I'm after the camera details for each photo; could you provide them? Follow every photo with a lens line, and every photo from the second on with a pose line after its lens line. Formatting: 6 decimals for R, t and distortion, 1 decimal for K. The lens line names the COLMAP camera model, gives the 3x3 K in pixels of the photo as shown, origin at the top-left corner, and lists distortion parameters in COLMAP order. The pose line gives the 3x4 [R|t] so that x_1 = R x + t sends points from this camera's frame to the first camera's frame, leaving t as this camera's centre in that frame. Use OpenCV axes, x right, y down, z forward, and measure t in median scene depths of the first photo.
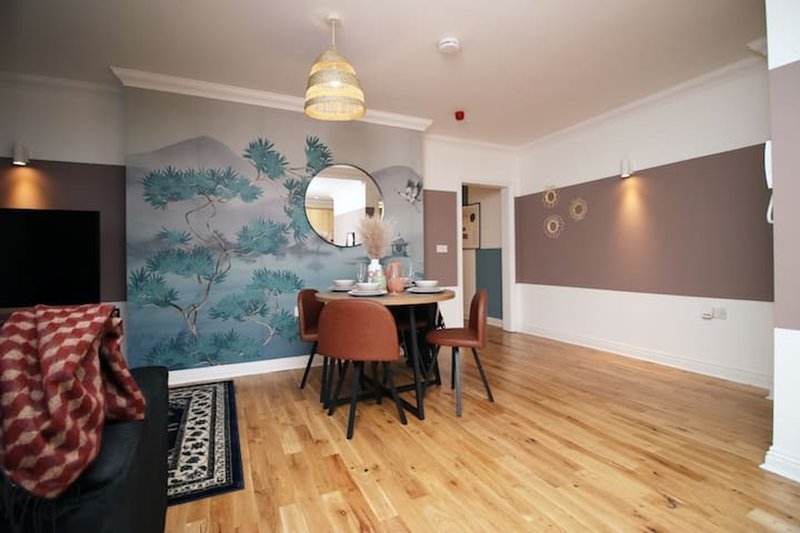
lens RADIAL K [[366.6, 0, 399.9], [0, 366.6, 263.8], [0, 0, 1]] dist [-0.010532, -0.004266]
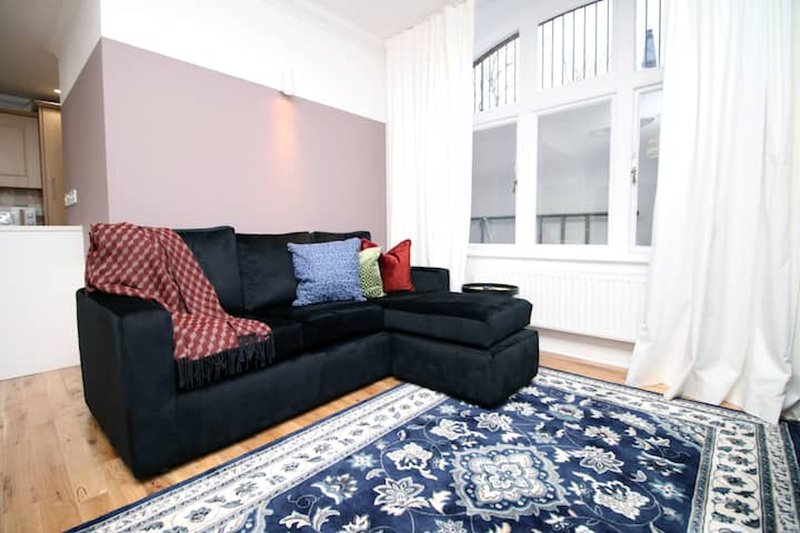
lens RADIAL K [[366.6, 0, 400.4], [0, 366.6, 261.1], [0, 0, 1]] dist [-0.010532, -0.004266]
pose [[0.924980, -0.021349, 0.379416, -0.971298], [-0.001856, 0.998155, 0.060689, 0.051368], [-0.380012, -0.056840, 0.923234, 0.274415]]
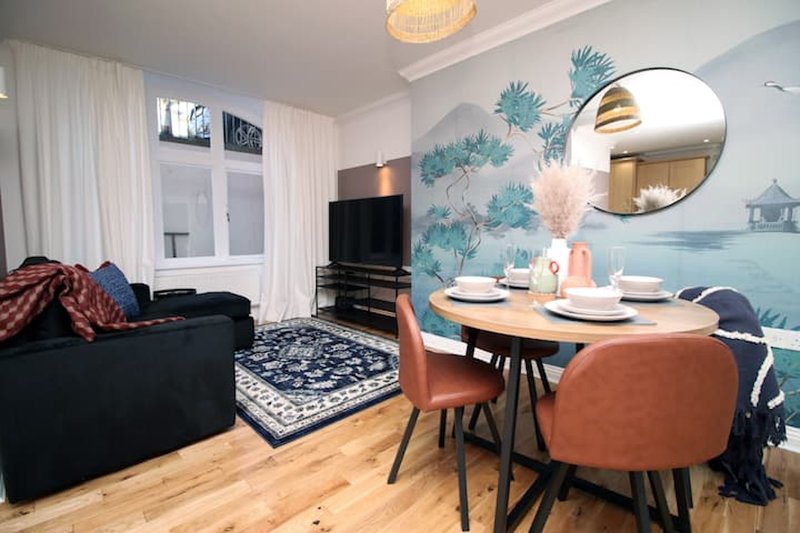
lens RADIAL K [[366.6, 0, 391.4], [0, 366.6, 264.6], [0, 0, 1]] dist [-0.010532, -0.004266]
pose [[0.318662, 0.093102, -0.943285, 0.353886], [-0.007376, 0.995378, 0.095752, -0.022673], [0.947840, -0.023555, 0.317876, 0.526885]]
